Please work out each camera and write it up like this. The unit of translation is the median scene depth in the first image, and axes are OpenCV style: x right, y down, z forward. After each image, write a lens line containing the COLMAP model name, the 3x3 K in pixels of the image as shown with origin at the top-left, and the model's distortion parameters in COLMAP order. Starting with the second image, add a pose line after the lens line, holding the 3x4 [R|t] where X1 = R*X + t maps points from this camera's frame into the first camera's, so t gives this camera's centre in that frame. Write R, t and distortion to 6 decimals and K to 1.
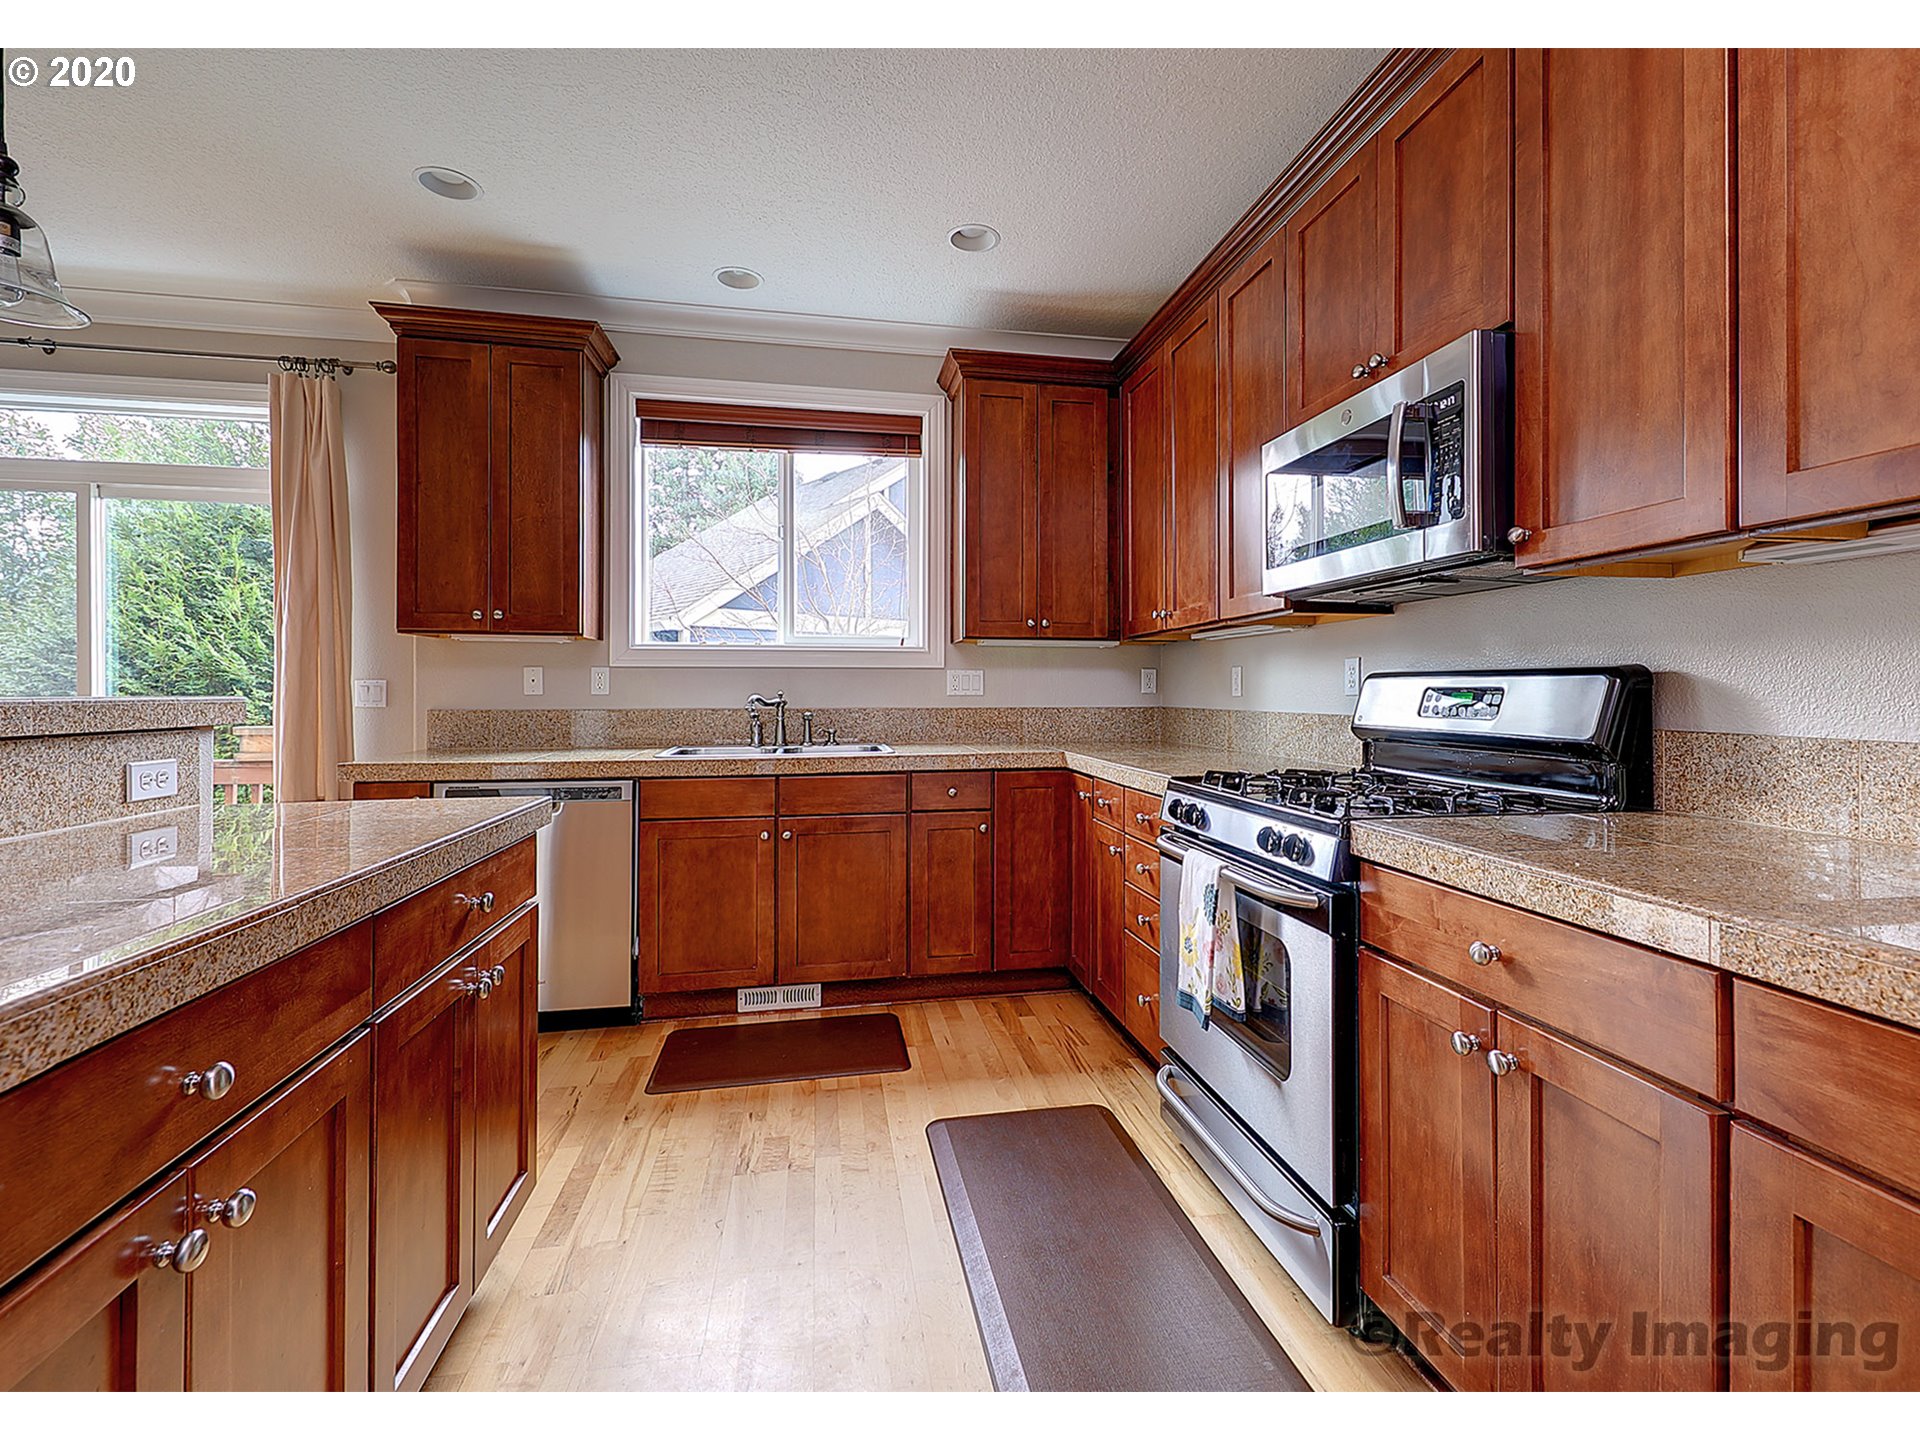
lens RADIAL K [[806.1, 0, 961.2], [0, 806.1, 691.3], [0, 0, 1]] dist [0.010291, -0.000137]
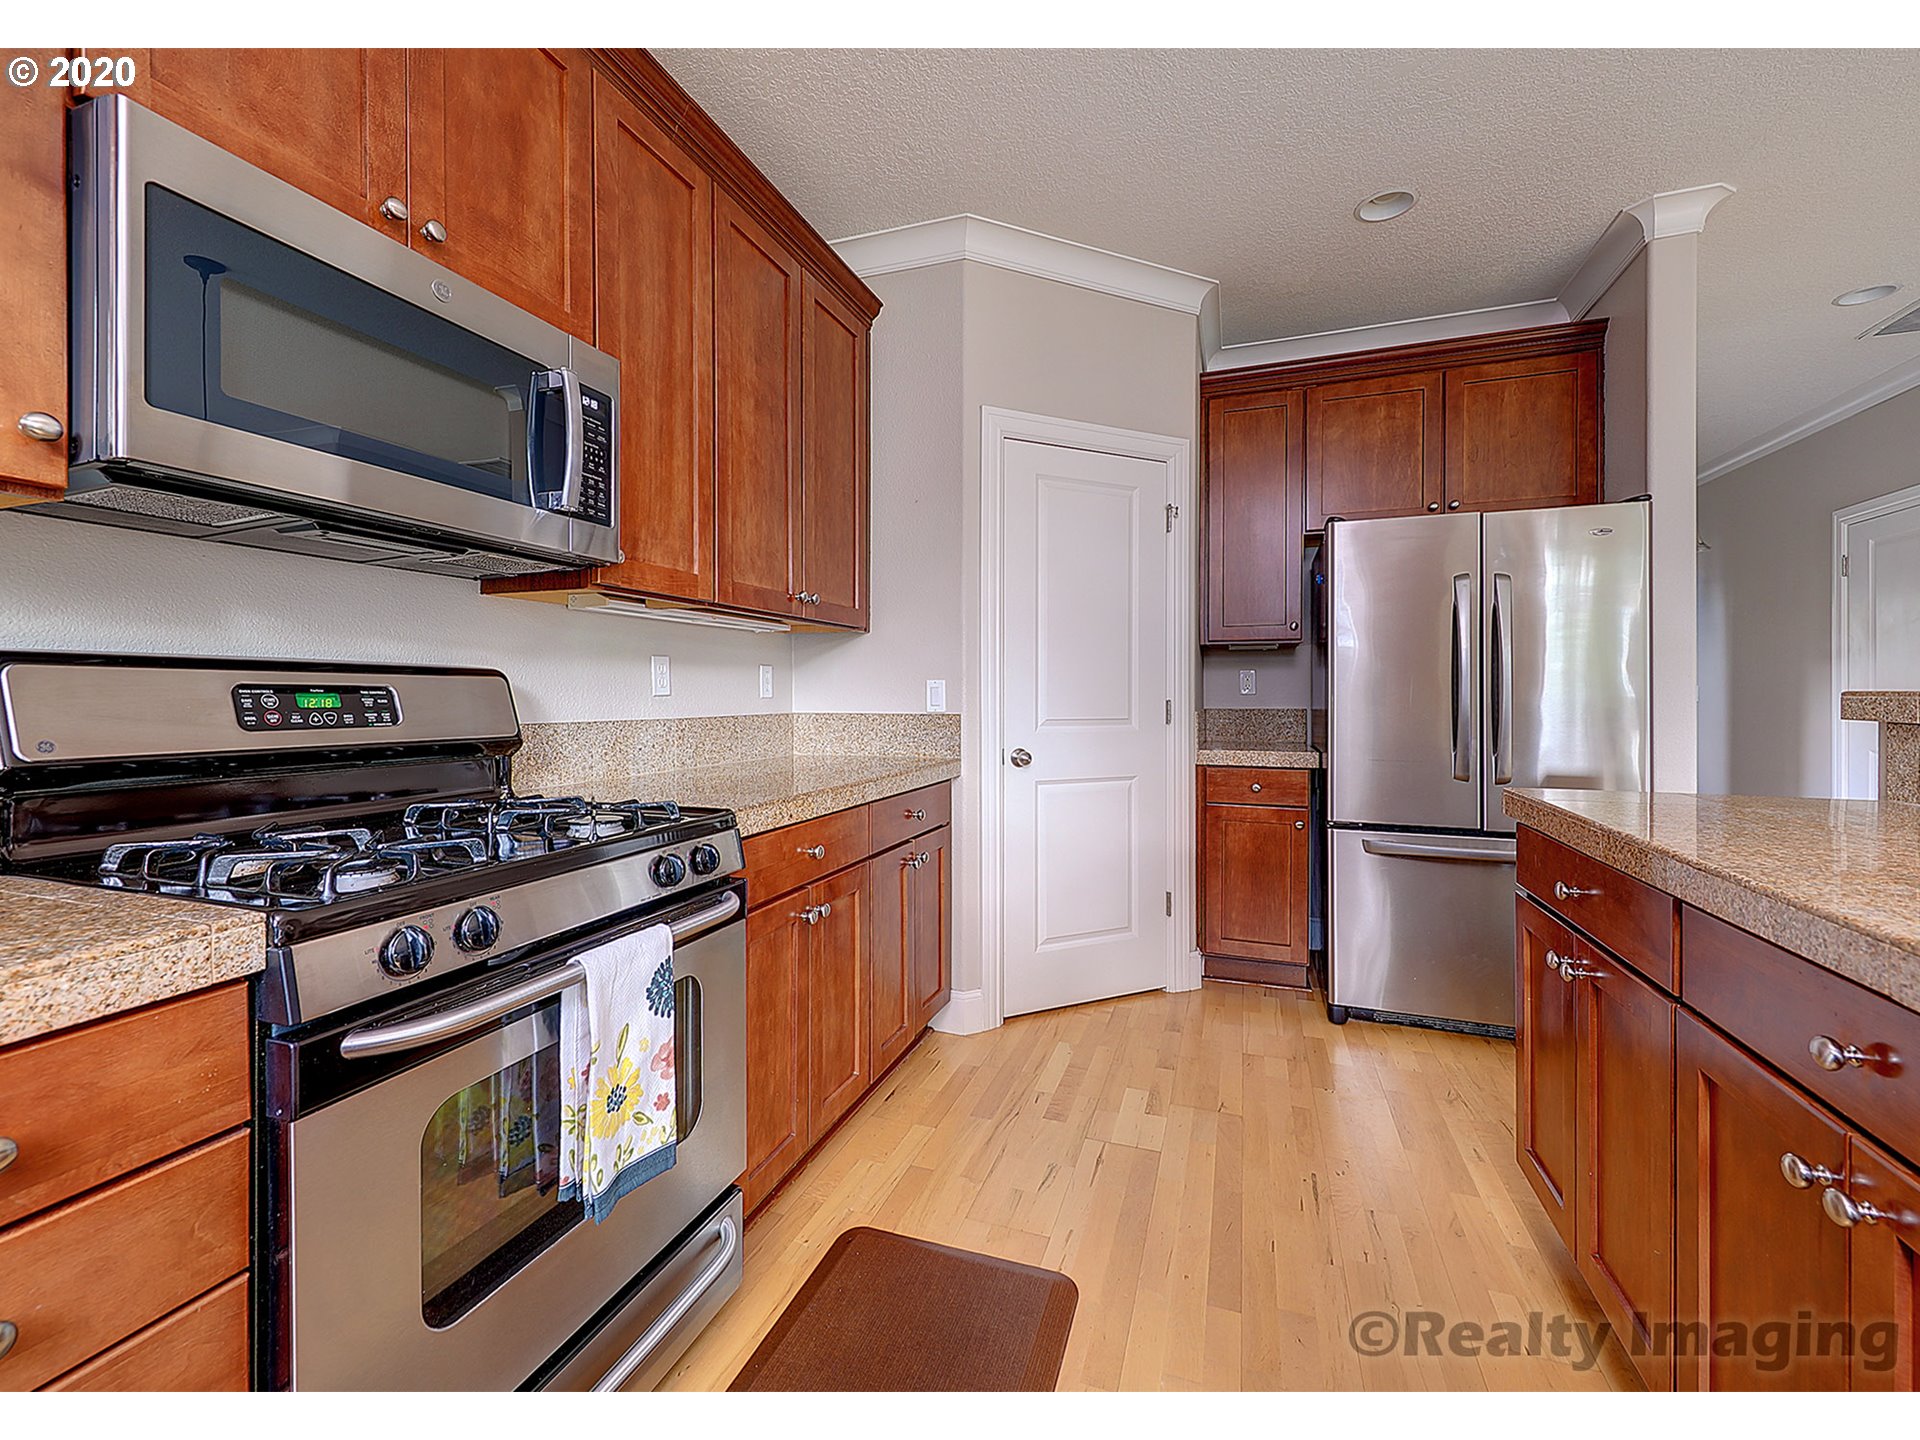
lens RADIAL K [[778.4, 0, 920.1], [0, 778.4, 703.3], [0, 0, 1]] dist [0.007939, -0.000206]
pose [[-0.840727, -0.004562, 0.541440, -0.142526], [0.001419, 0.999943, 0.010628, 0.003378], [-0.541457, 0.009704, -0.840672, 0.845722]]
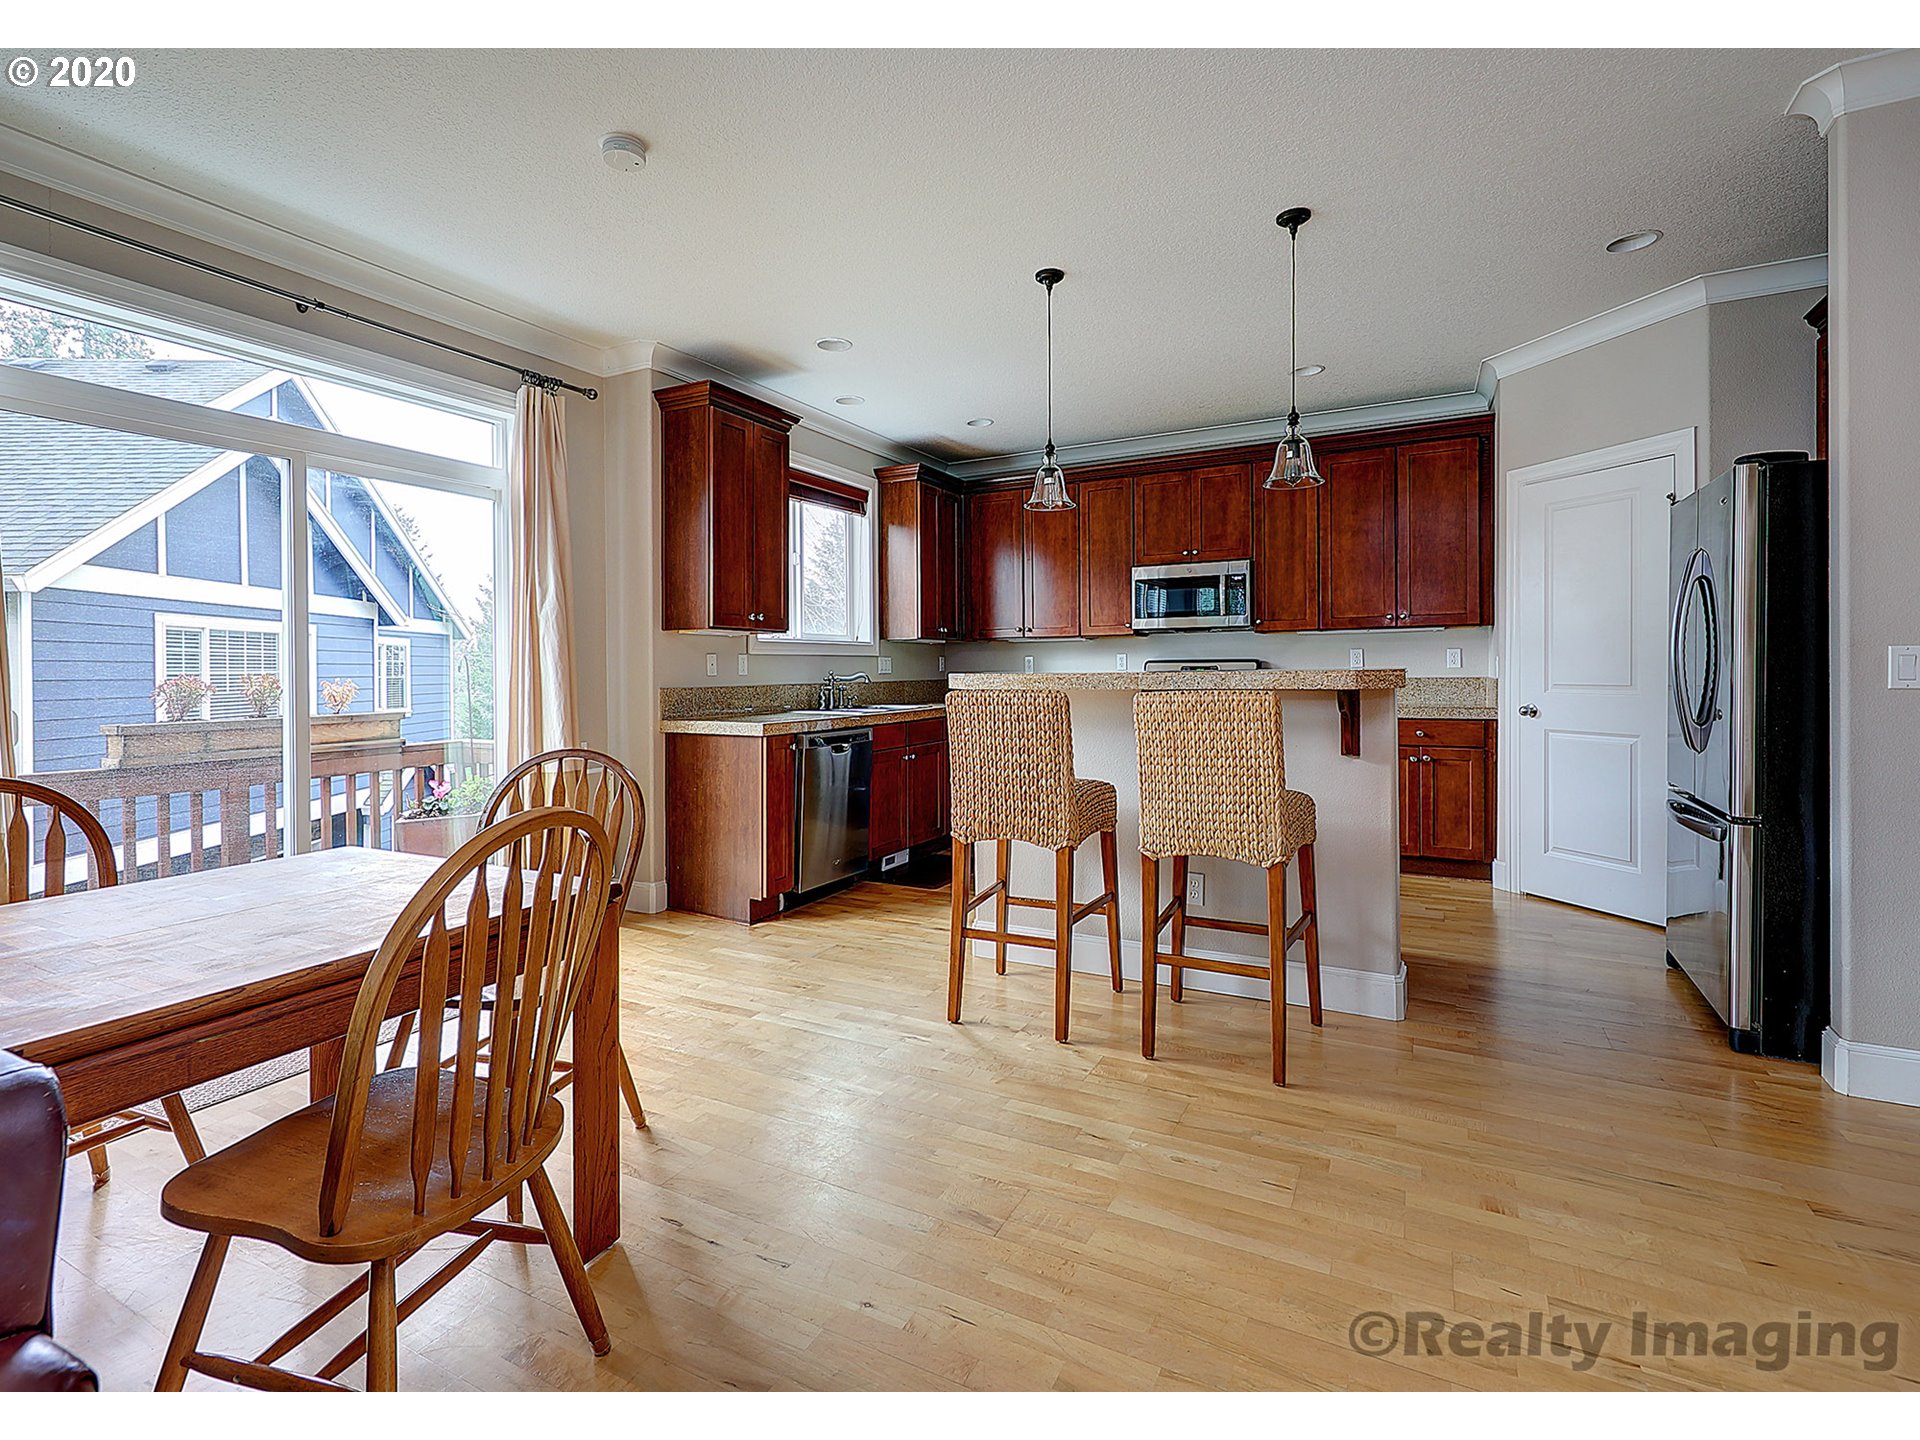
lens RADIAL K [[812.5, 0, 909.4], [0, 812.5, 676.1], [0, 0, 1]] dist [0.009477, 0.000061]
pose [[0.683718, -0.013213, 0.729627, -1.425911], [0.010716, 0.999910, 0.008066, -0.001901], [-0.729668, 0.002304, 0.683798, -0.144057]]
